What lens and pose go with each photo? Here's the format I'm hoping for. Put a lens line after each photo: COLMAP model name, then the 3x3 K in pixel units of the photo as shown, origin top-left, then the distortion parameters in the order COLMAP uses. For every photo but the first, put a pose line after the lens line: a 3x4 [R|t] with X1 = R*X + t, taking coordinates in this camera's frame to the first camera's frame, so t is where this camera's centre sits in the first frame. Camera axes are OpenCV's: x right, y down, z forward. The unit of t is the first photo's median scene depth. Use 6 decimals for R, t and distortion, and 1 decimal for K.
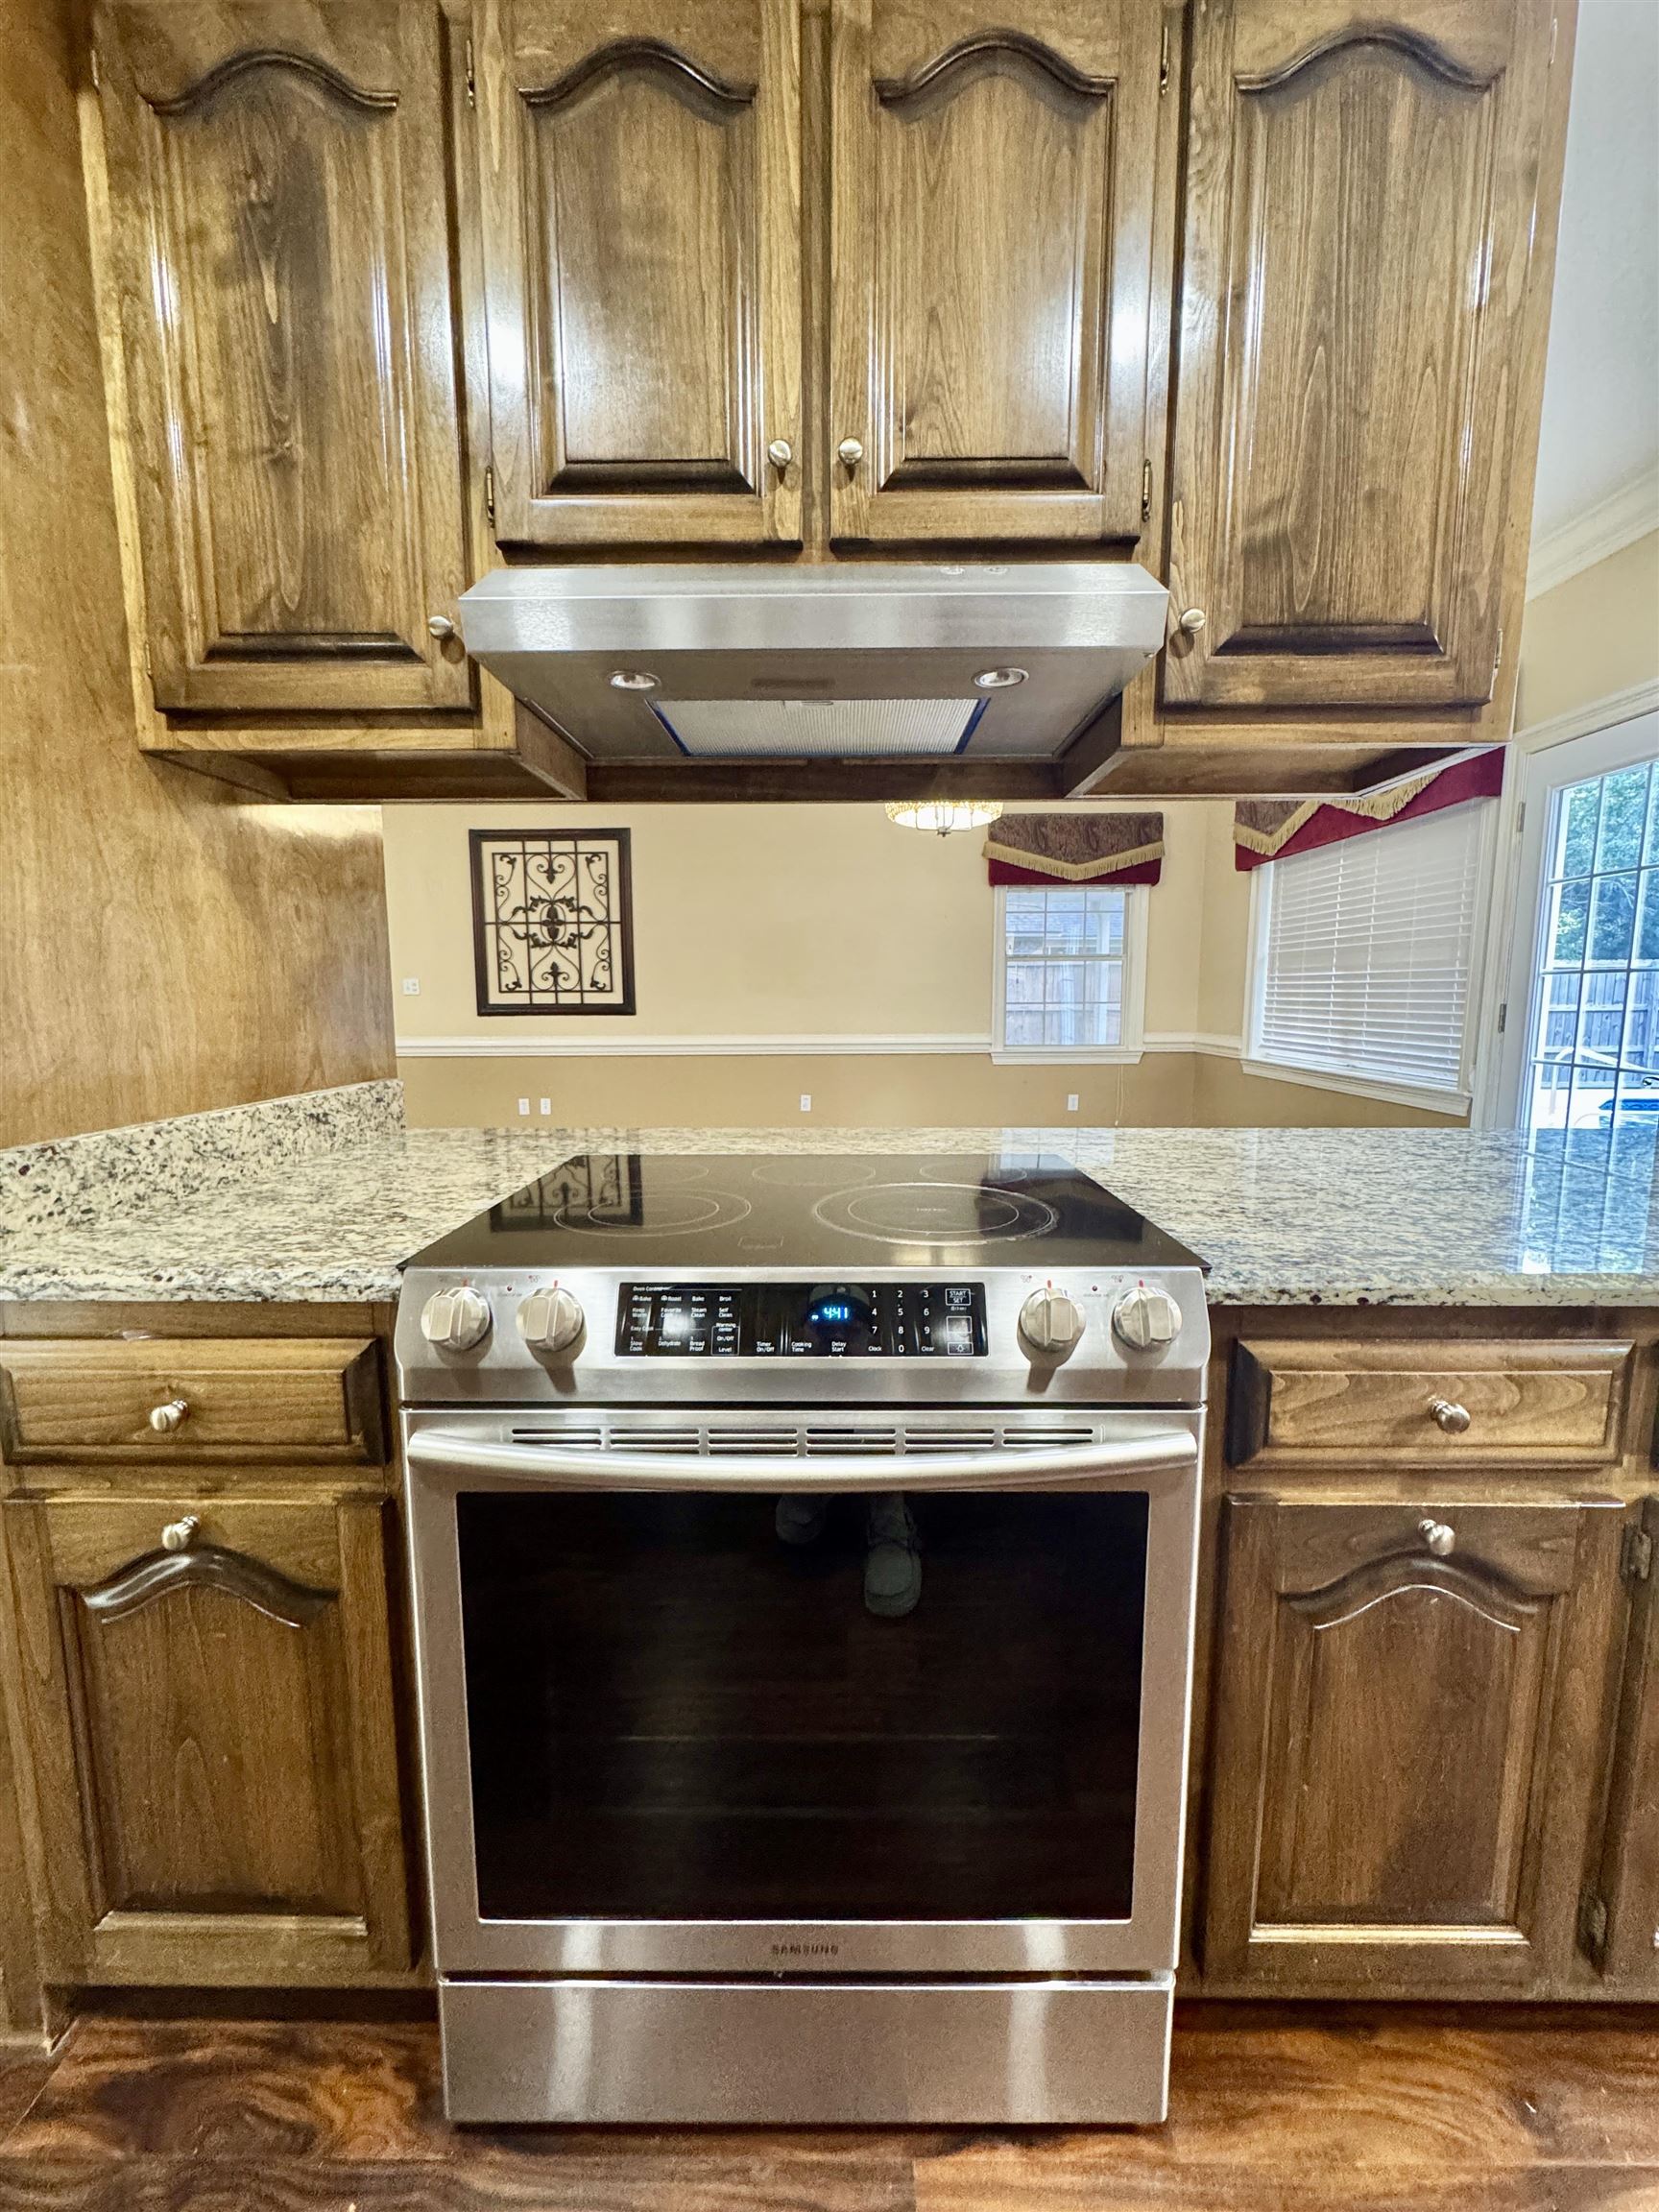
lens RADIAL K [[876.9, 0, 827.8], [0, 876.9, 1103.0], [0, 0, 1]] dist [-0.001842, 0.000476]
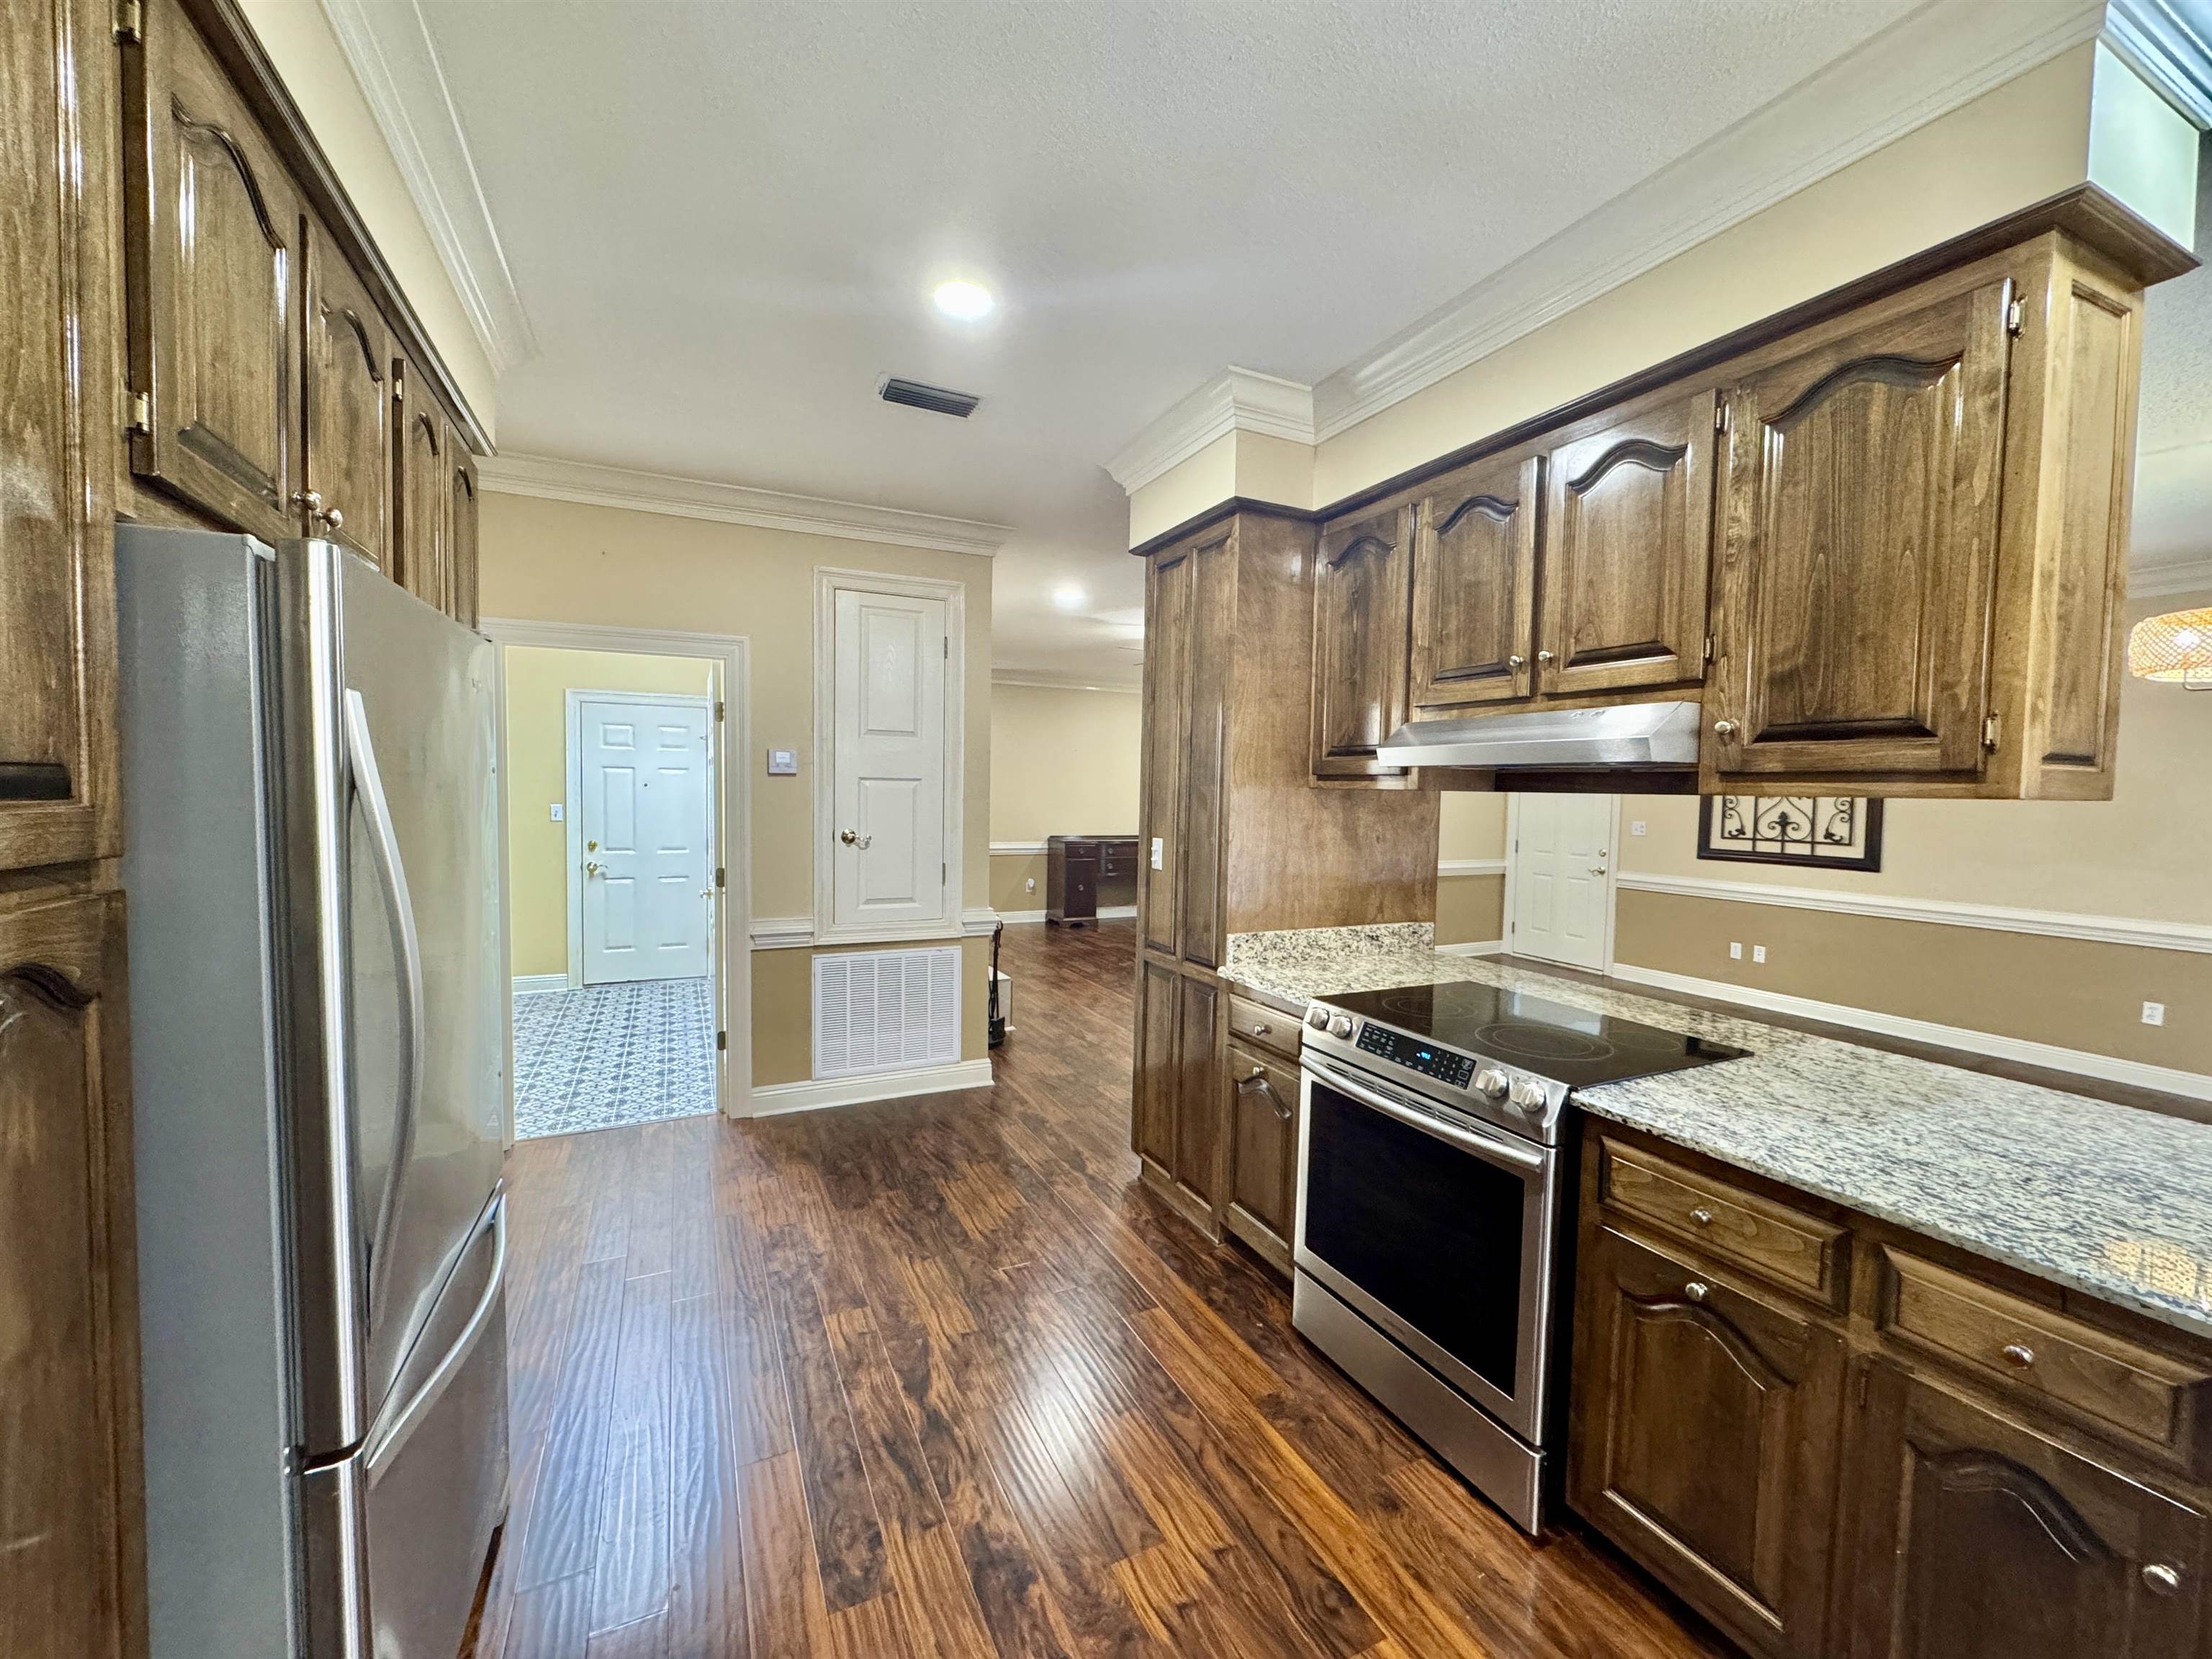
lens RADIAL K [[876.9, 0, 1101.1], [0, 876.9, 828.5], [0, 0, 1]] dist [-0.001842, 0.000476]
pose [[0.442308, 0.051989, -0.895355, 0.240780], [-0.130499, 0.991424, -0.006900, -0.034414], [0.887318, 0.119895, 0.445299, -0.130962]]
